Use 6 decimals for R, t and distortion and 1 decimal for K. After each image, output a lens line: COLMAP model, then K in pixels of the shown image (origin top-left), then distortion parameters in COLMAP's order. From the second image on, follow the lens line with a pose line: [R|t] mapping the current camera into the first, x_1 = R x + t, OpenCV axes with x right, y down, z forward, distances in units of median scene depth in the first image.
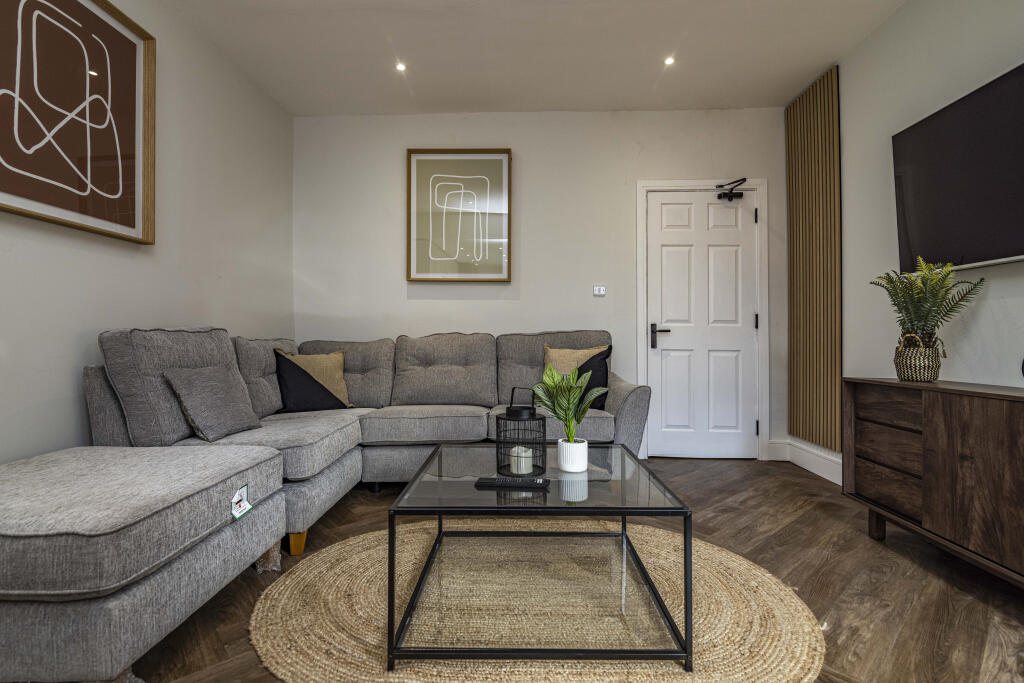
lens RADIAL K [[481.6, 0, 512.2], [0, 481.6, 349.0], [0, 0, 1]] dist [0.002430, 0.000080]
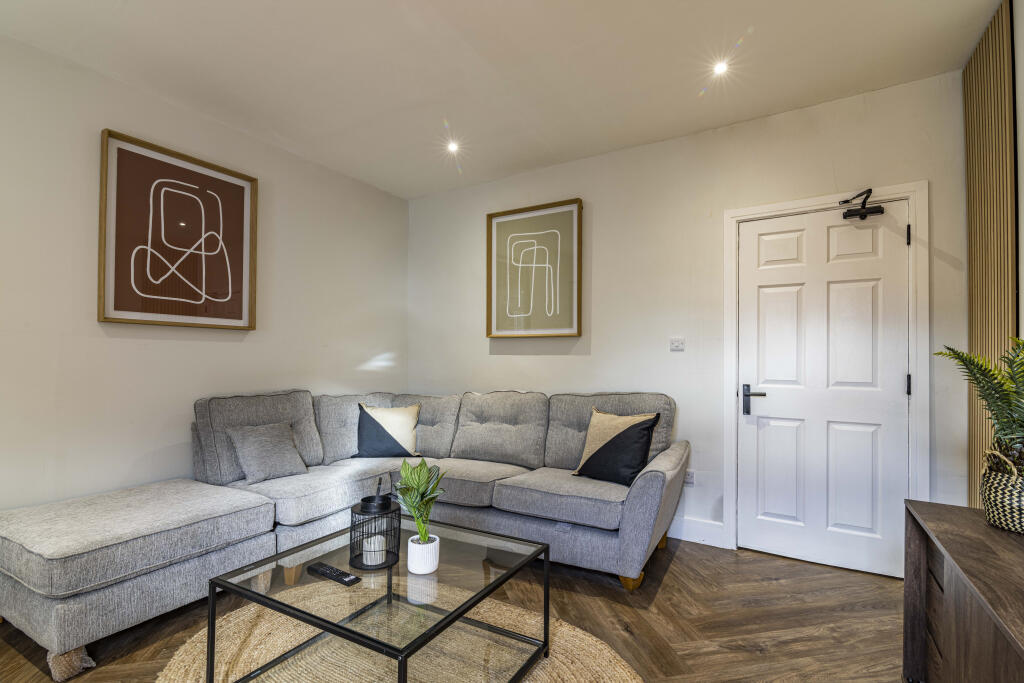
lens RADIAL K [[473.3, 0, 513.7], [0, 473.3, 372.0], [0, 0, 1]] dist [0.000825, -0.000594]
pose [[0.874057, 0.013523, -0.485636, 0.373203], [-0.014677, 0.999891, 0.001427, -0.075614], [0.485602, 0.005880, 0.874160, 0.127474]]
